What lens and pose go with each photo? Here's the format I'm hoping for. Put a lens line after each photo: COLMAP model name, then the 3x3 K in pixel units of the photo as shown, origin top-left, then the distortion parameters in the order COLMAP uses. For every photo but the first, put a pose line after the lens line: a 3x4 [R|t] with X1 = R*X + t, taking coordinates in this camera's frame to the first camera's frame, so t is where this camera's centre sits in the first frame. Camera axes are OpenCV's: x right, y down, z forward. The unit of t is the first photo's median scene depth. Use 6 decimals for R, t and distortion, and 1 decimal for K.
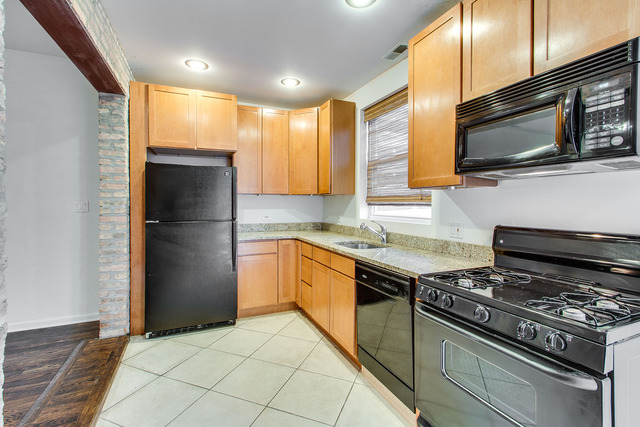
lens RADIAL K [[296.0, 0, 318.4], [0, 296.0, 210.1], [0, 0, 1]] dist [-0.000066, -0.000339]
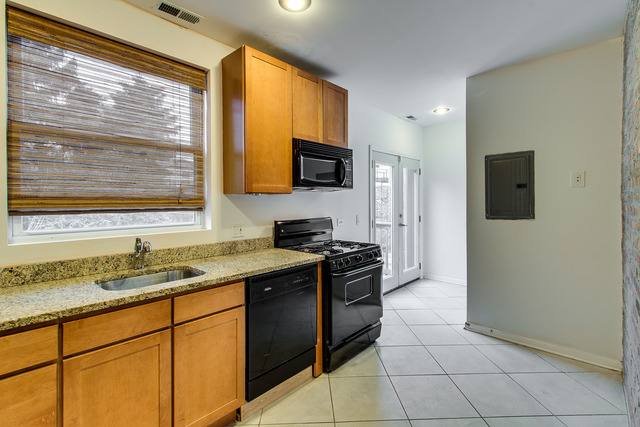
lens RADIAL K [[296.0, 0, 316.8], [0, 296.0, 207.6], [0, 0, 1]] dist [-0.000066, -0.000339]
pose [[-0.410273, -0.015415, 0.911832, -0.716225], [0.026820, 0.999221, 0.028960, -0.045991], [-0.911568, 0.036337, -0.409540, 1.211161]]
